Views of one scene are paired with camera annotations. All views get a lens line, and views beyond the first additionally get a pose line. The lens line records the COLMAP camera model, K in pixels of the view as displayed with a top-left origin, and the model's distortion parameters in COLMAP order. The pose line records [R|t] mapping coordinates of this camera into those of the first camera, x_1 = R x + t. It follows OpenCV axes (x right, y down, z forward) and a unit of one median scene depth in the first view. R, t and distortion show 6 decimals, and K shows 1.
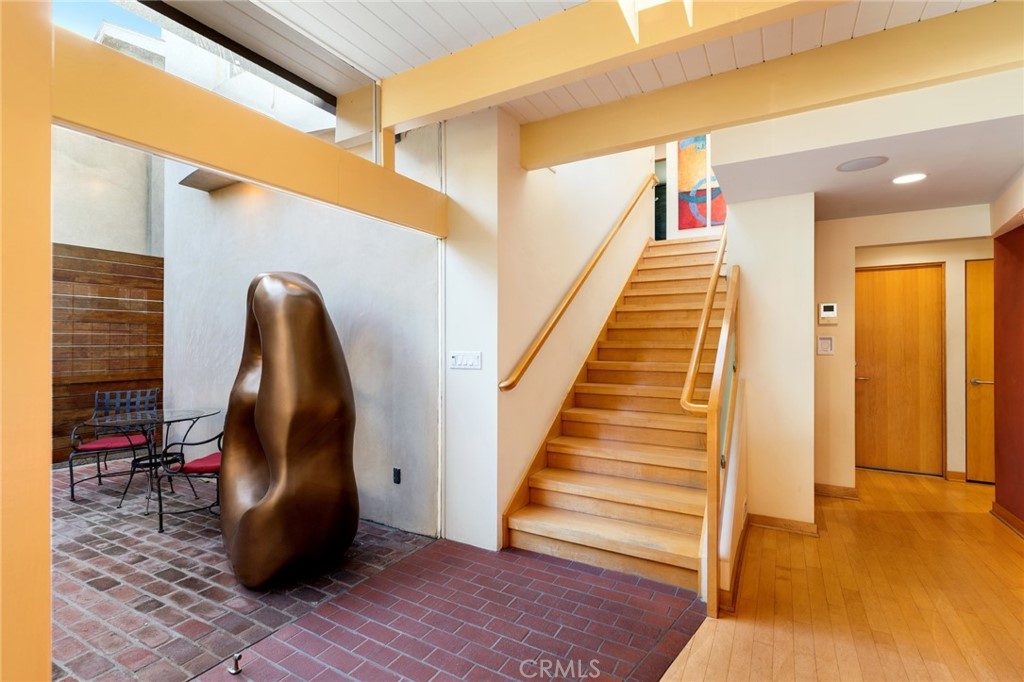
lens RADIAL K [[454.7, 0, 519.2], [0, 454.7, 339.8], [0, 0, 1]] dist [0.011655, -0.000580]
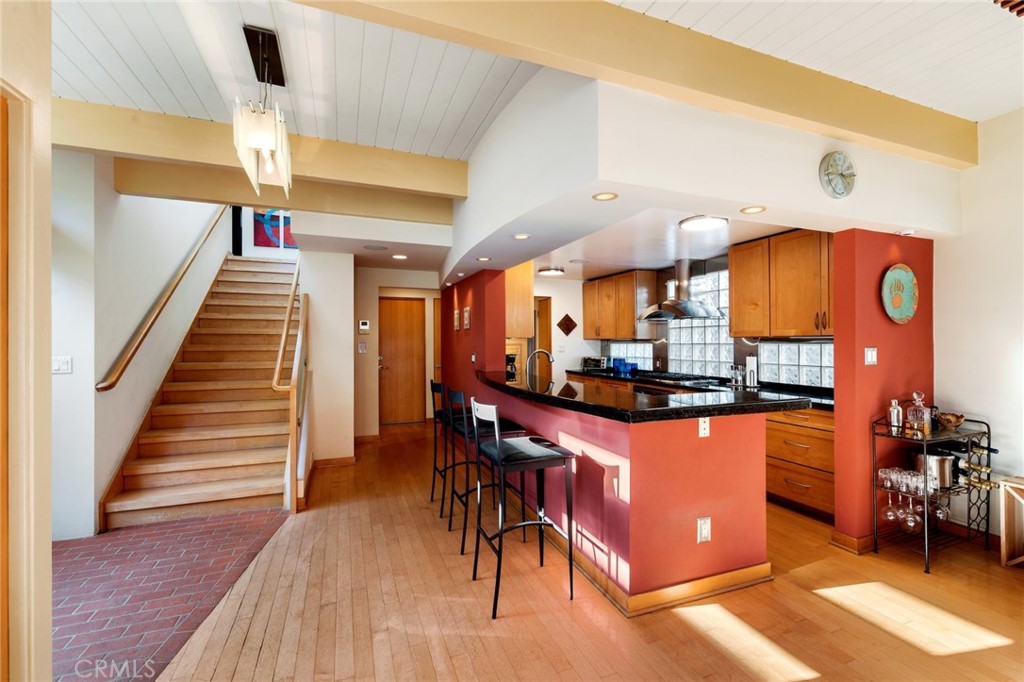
lens RADIAL K [[454.7, 0, 518.2], [0, 454.7, 339.0], [0, 0, 1]] dist [0.011655, -0.000580]
pose [[0.629505, 0.002241, 0.776993, -0.241551], [-0.000237, 0.999996, -0.002692, -0.012245], [-0.776996, 0.001511, 0.629503, -0.461922]]
